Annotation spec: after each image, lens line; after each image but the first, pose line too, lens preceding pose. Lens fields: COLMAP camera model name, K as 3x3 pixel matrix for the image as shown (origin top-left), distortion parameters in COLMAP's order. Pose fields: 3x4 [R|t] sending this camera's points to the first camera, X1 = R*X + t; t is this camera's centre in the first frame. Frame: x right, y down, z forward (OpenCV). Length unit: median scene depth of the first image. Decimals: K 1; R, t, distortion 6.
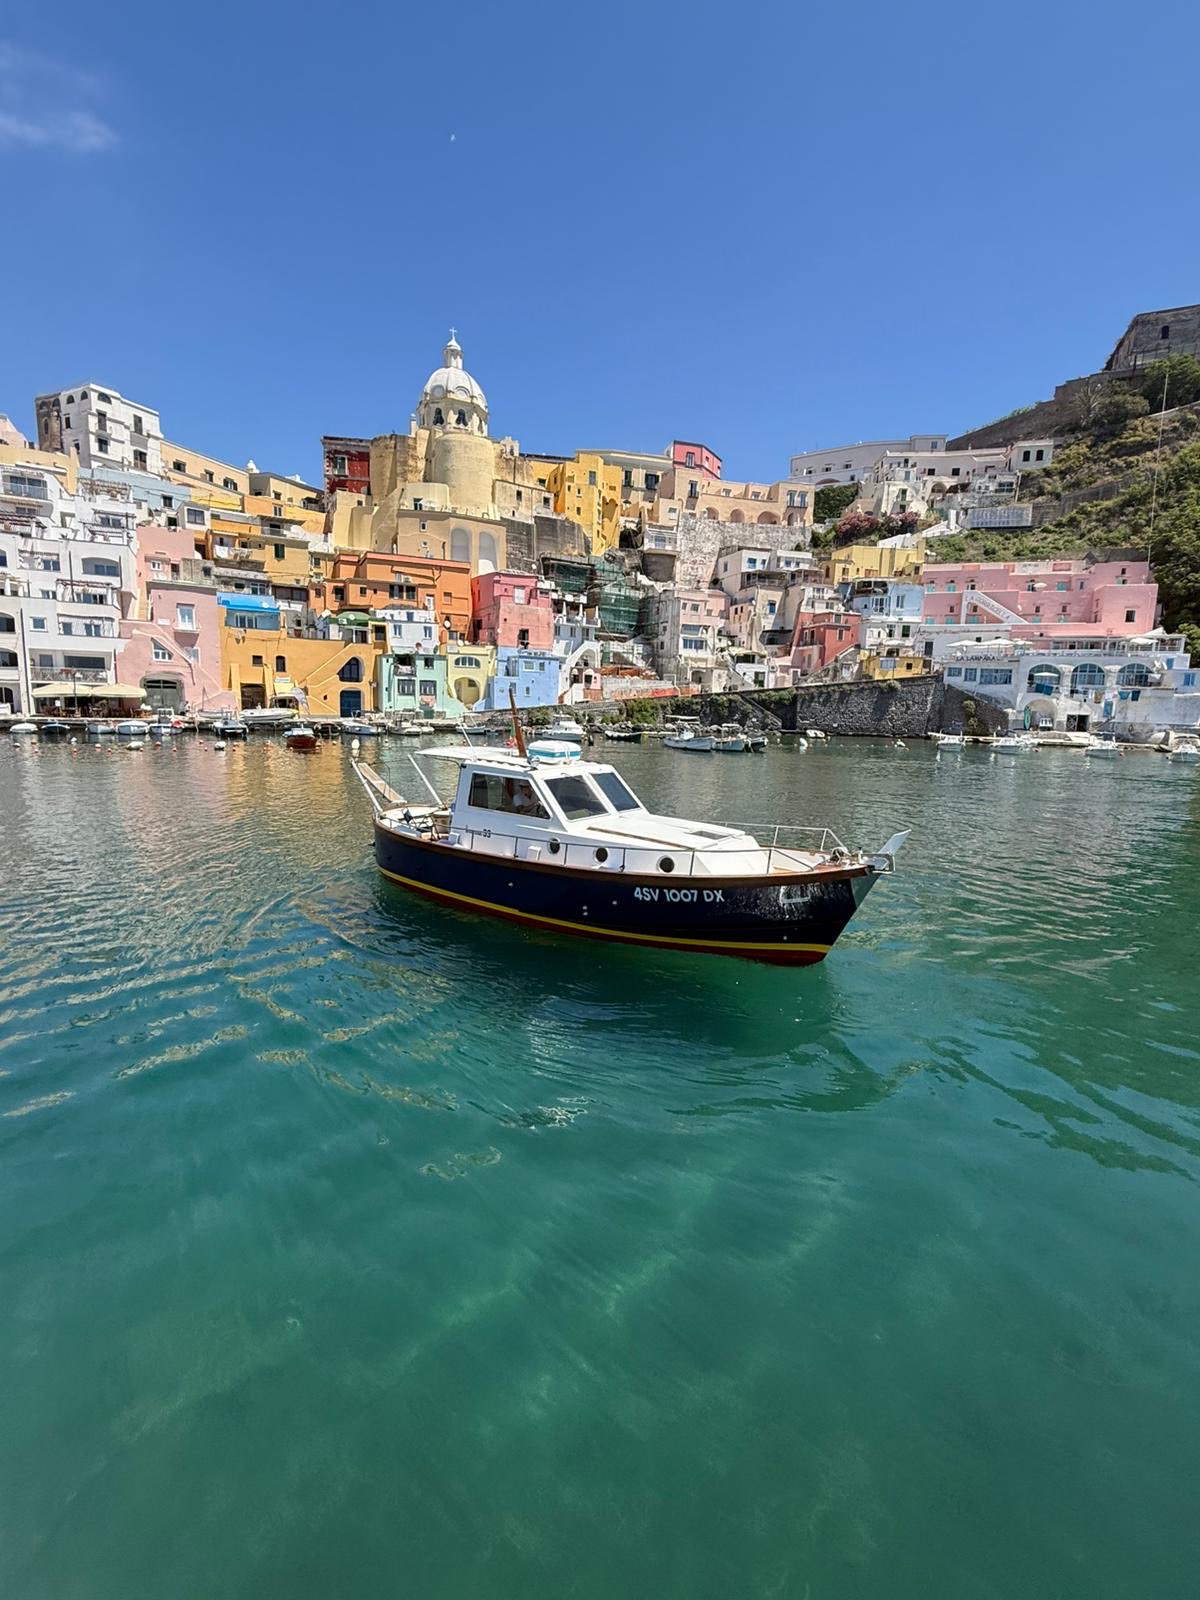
lens RADIAL K [[697.2, 0, 600.0], [0, 697.2, 800.0], [0, 0, 1]] dist [-0.004802, 0.000336]
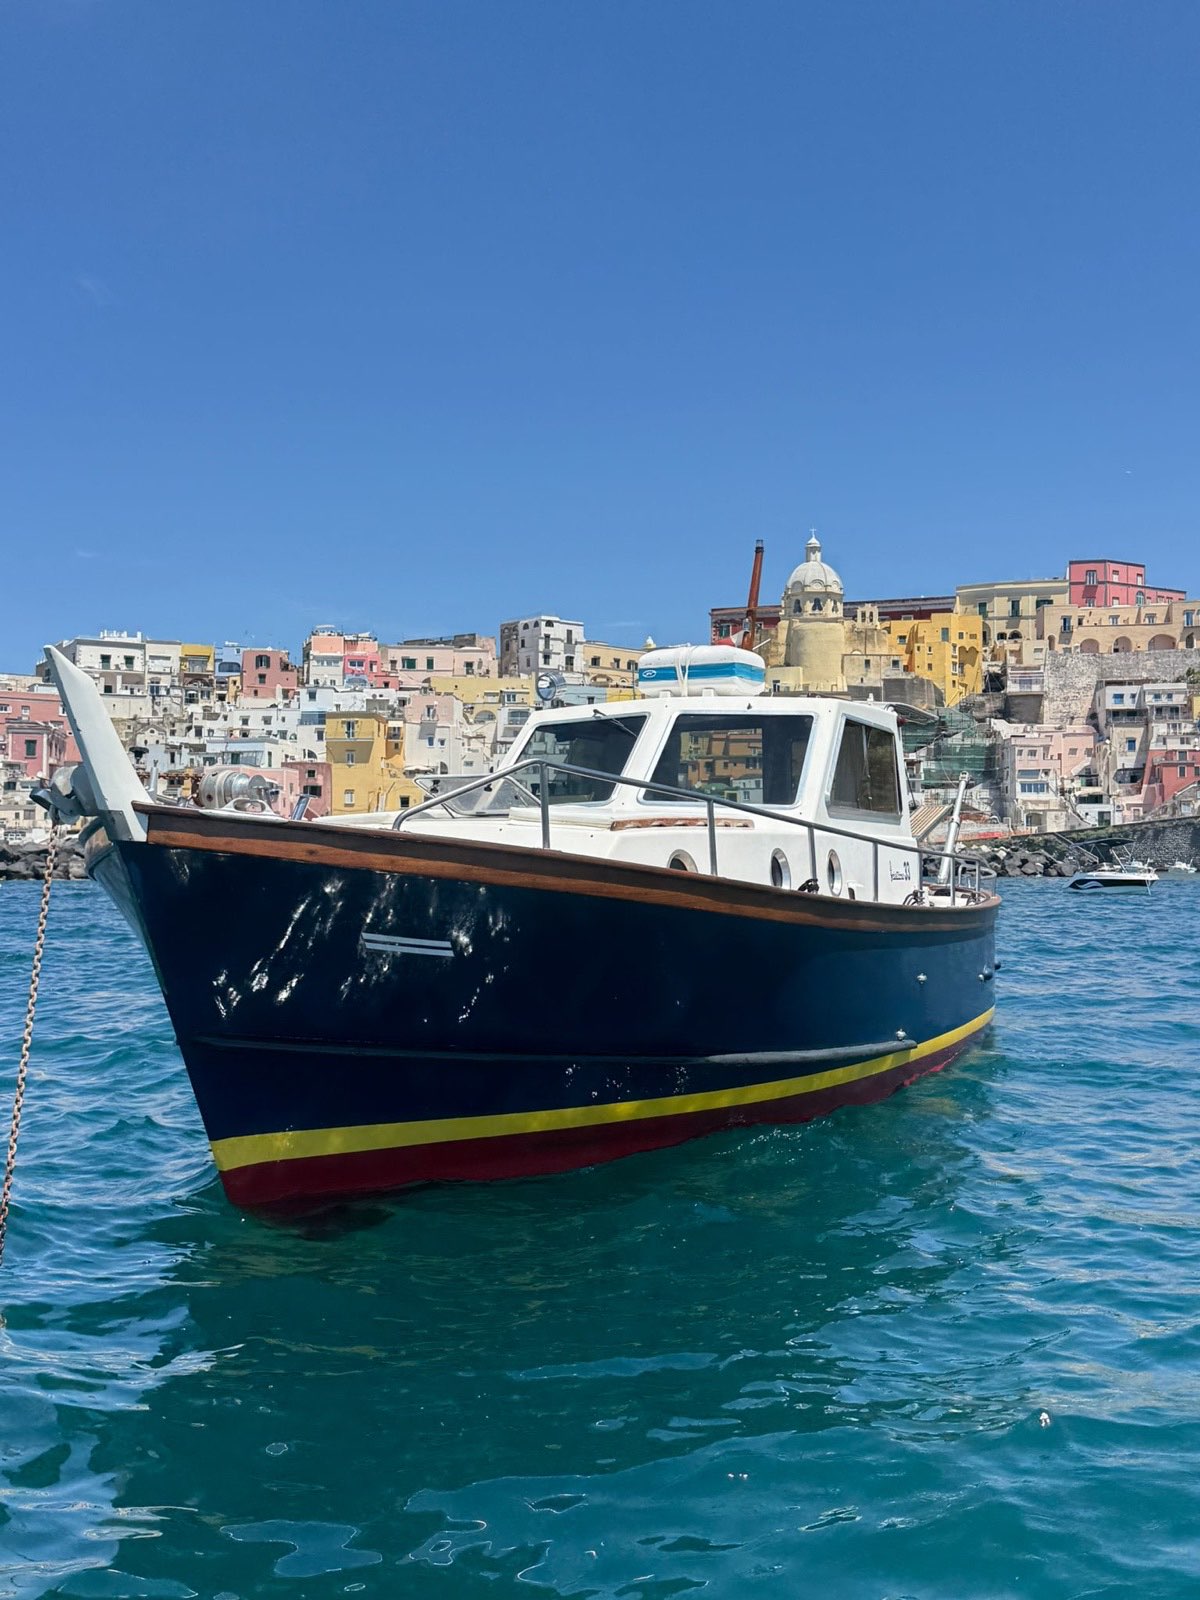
lens RADIAL K [[1525.4, 0, 600.0], [0, 1525.4, 800.0], [0, 0, 1]] dist [0.169086, -0.363951]
pose [[0.888021, -0.043601, -0.457731, 0.599025], [-0.041036, 0.984006, -0.173342, 0.212231], [0.457968, 0.172715, 0.872029, -1.257122]]
